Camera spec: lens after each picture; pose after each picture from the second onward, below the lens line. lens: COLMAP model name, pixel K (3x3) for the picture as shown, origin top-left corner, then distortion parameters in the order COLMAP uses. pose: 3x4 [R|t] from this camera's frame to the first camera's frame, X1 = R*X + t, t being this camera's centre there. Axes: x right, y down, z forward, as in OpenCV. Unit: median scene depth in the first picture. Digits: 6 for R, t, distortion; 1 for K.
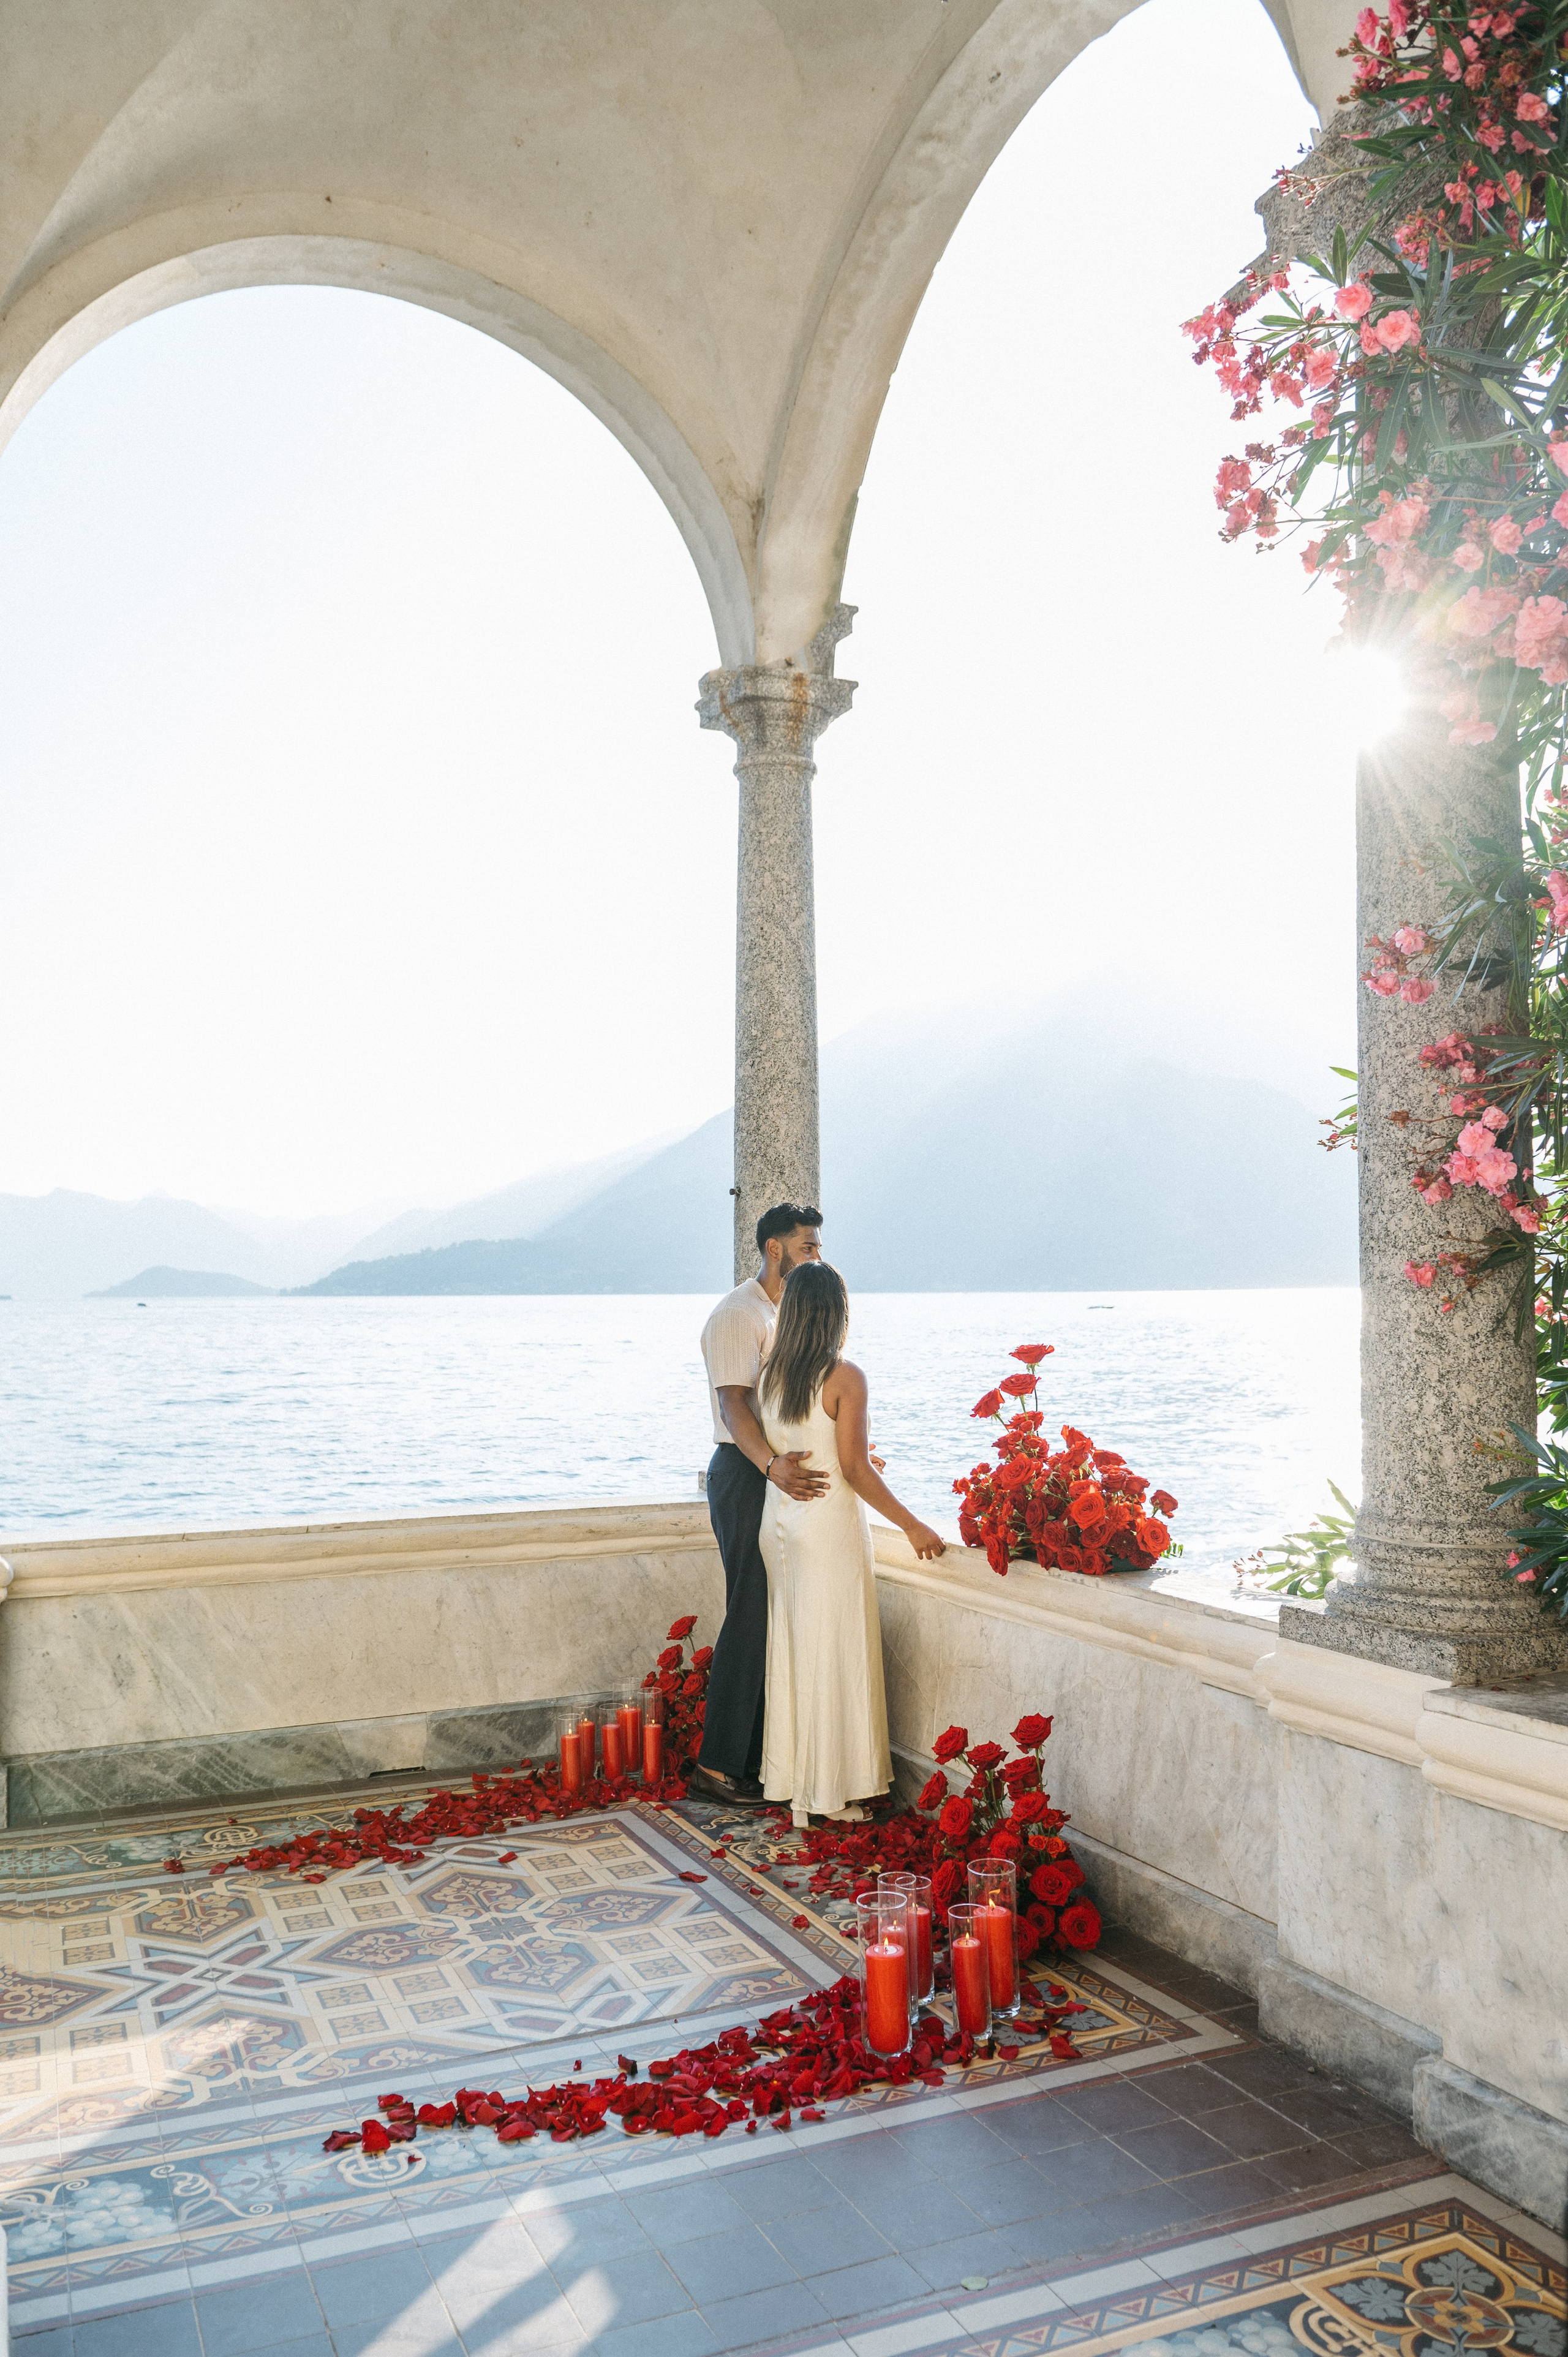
lens RADIAL K [[1698.0, 0, 748.6], [0, 1698.0, 1259.0], [0, 0, 1]] dist [-0.007716, -0.006292]
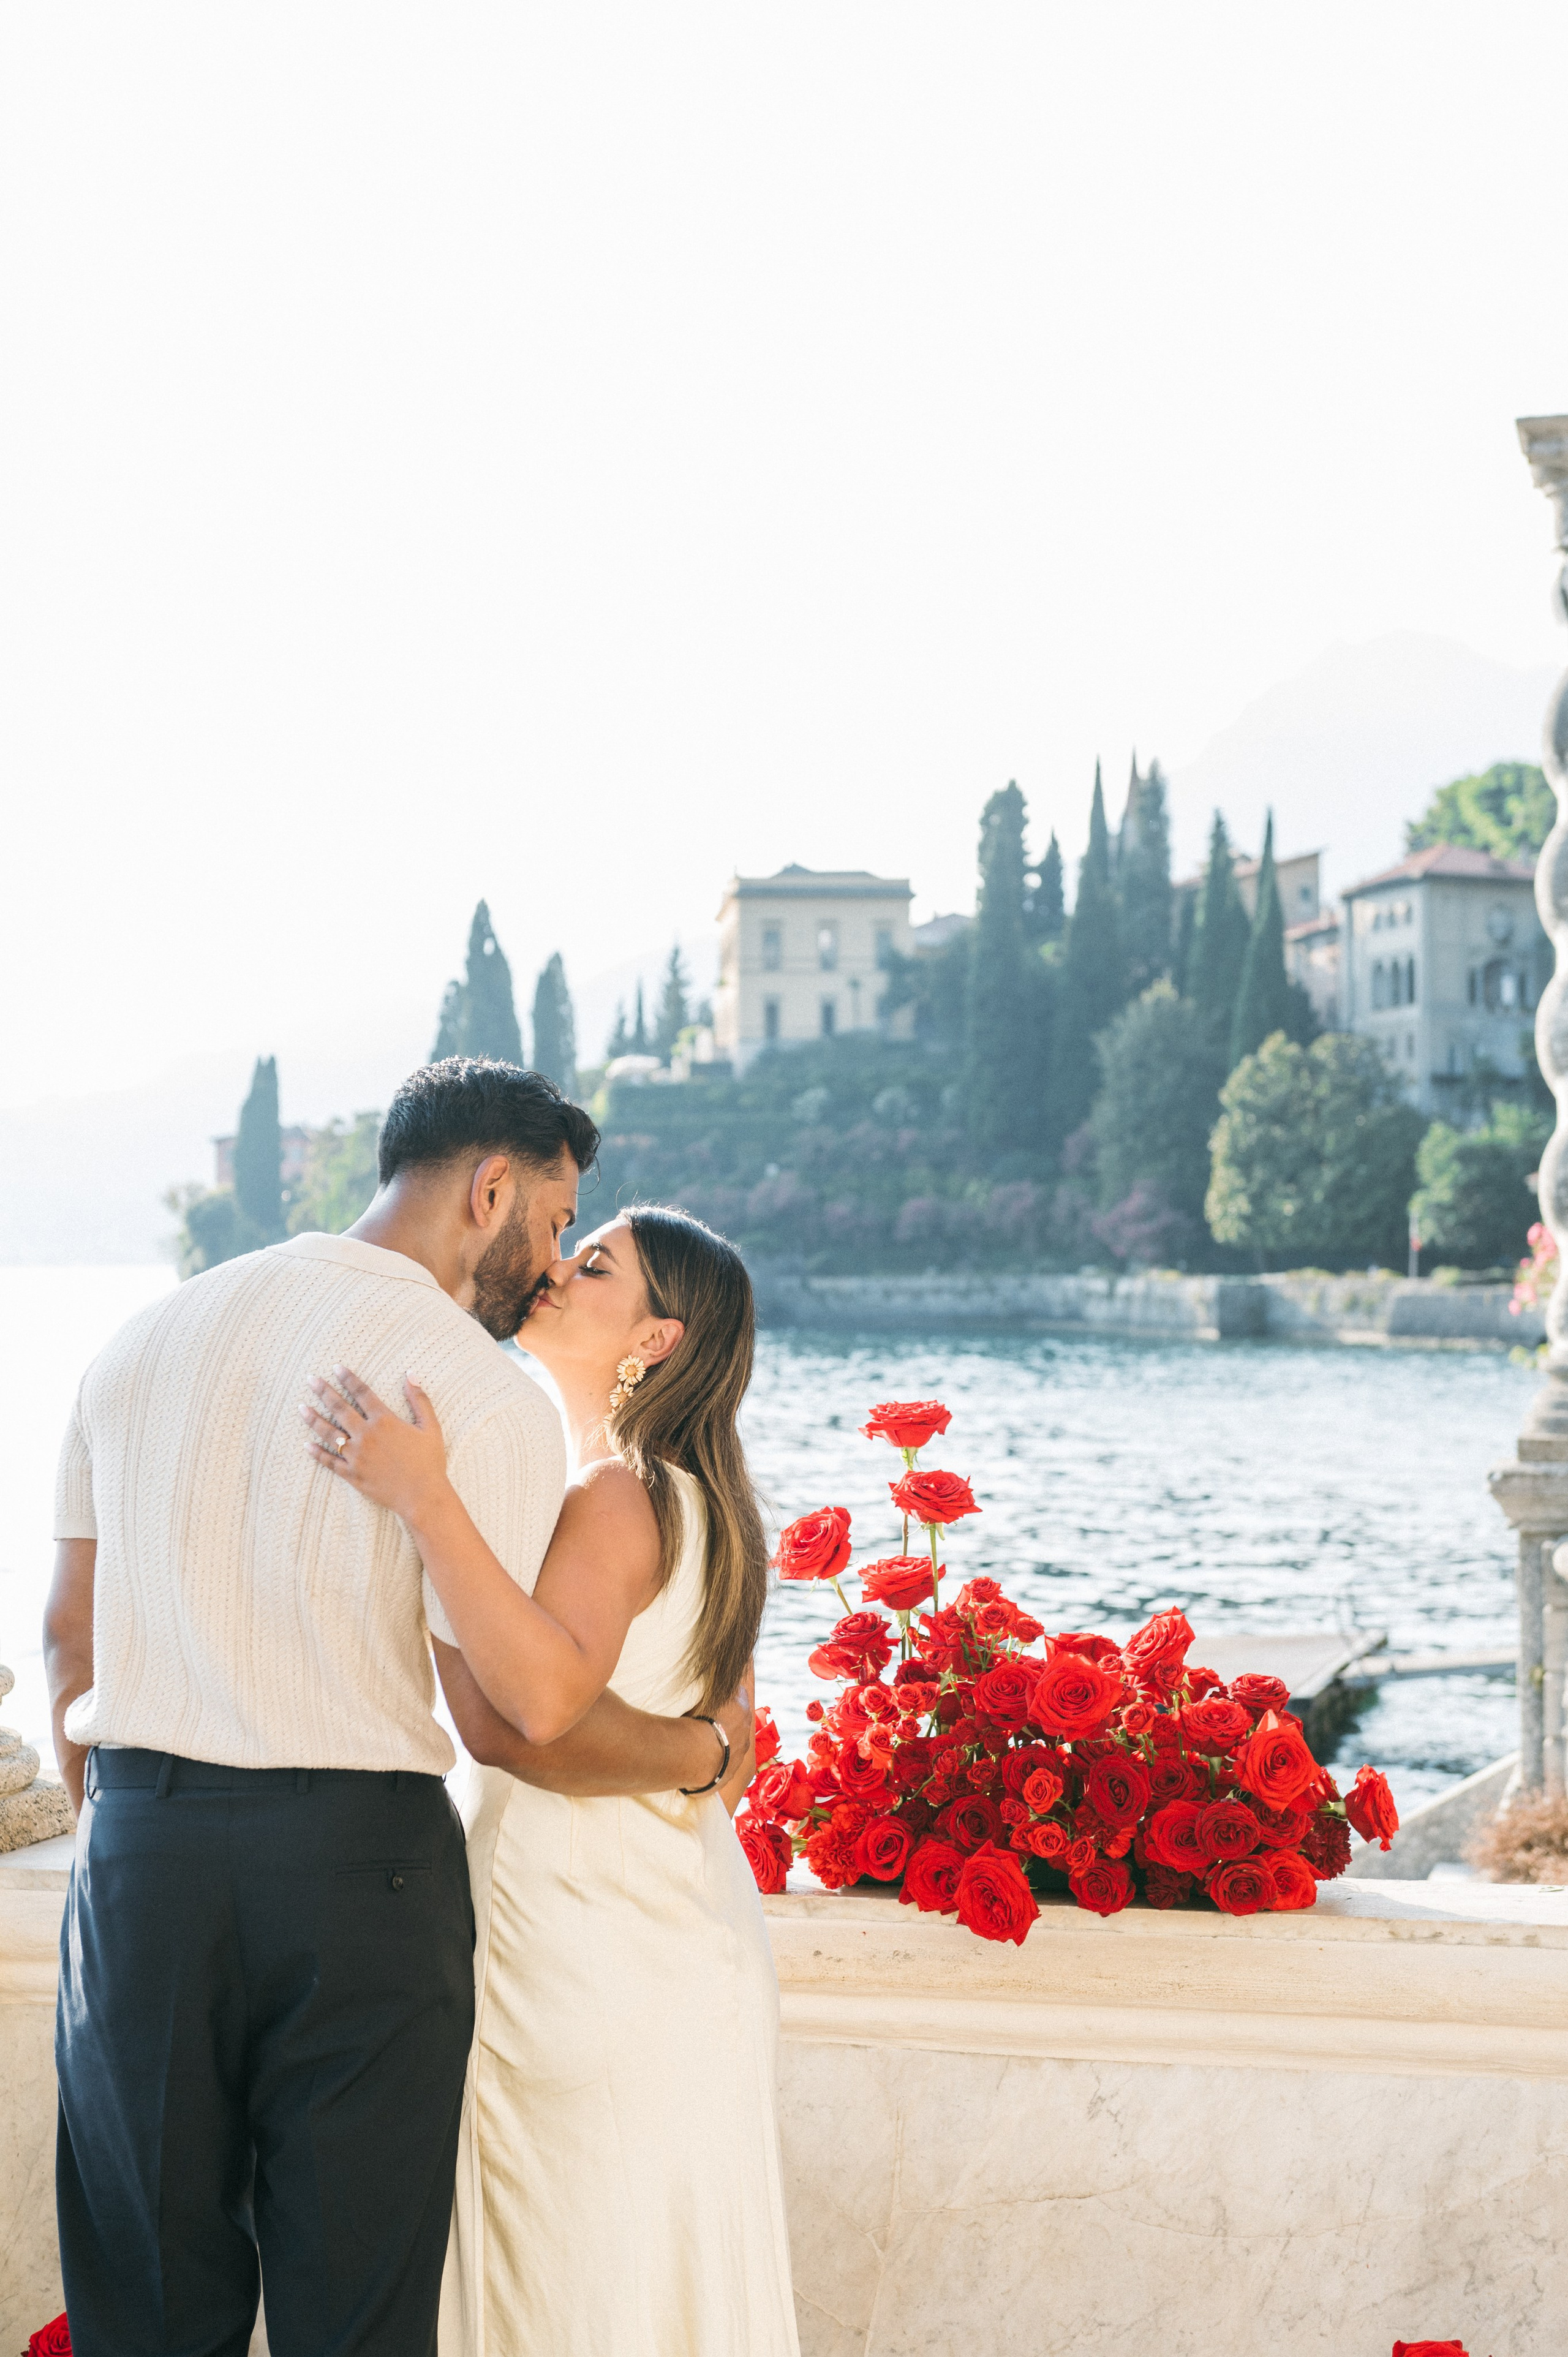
lens RADIAL K [[3450.8, 0, 746.5], [0, 3450.8, 1184.2], [0, 0, 1]] dist [0.012222, -0.039087]
pose [[0.641984, 0.023089, 0.766370, -0.526220], [-0.016079, 0.999732, -0.016650, 0.011345], [-0.766549, -0.001634, 0.642183, 0.497219]]
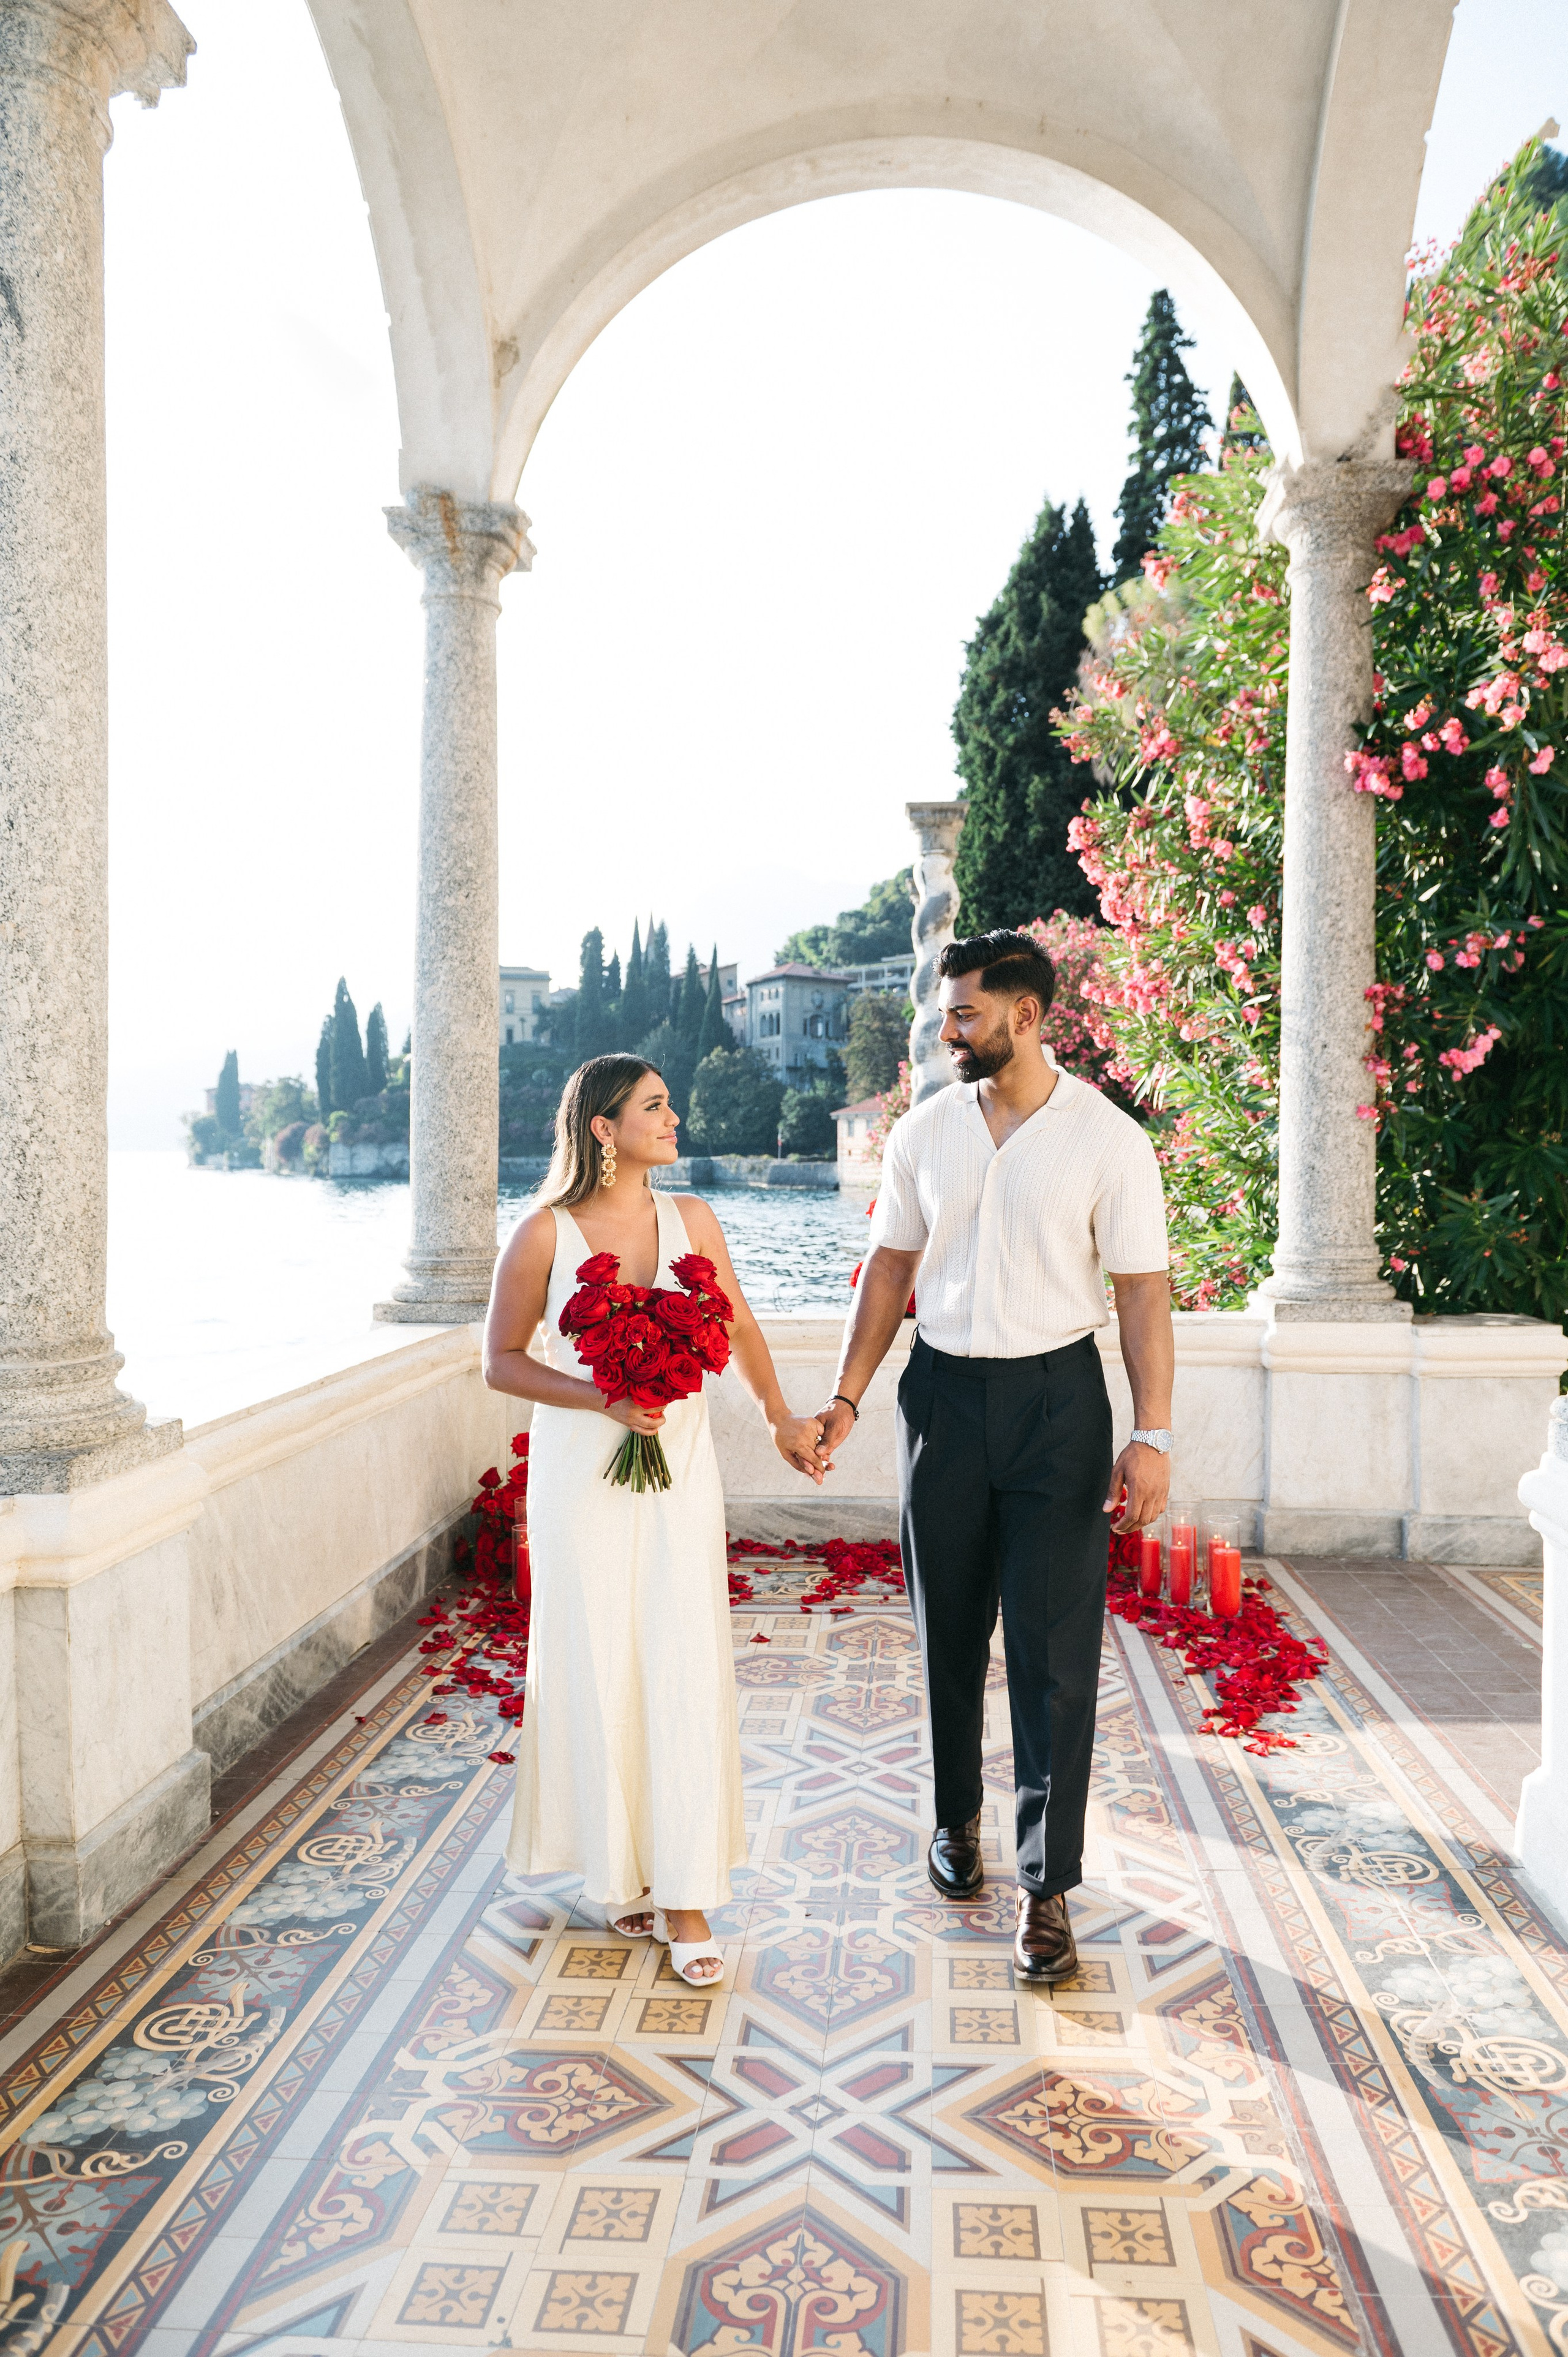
lens RADIAL K [[1591.5, 0, 785.6], [0, 1591.5, 1183.3], [0, 0, 1]] dist [-0.008579, -0.005945]
pose [[0.479103, -0.009875, 0.877703, -0.914333], [-0.020842, 0.999527, 0.022622, 0.038998], [-0.877511, -0.029131, 0.478671, 0.461088]]
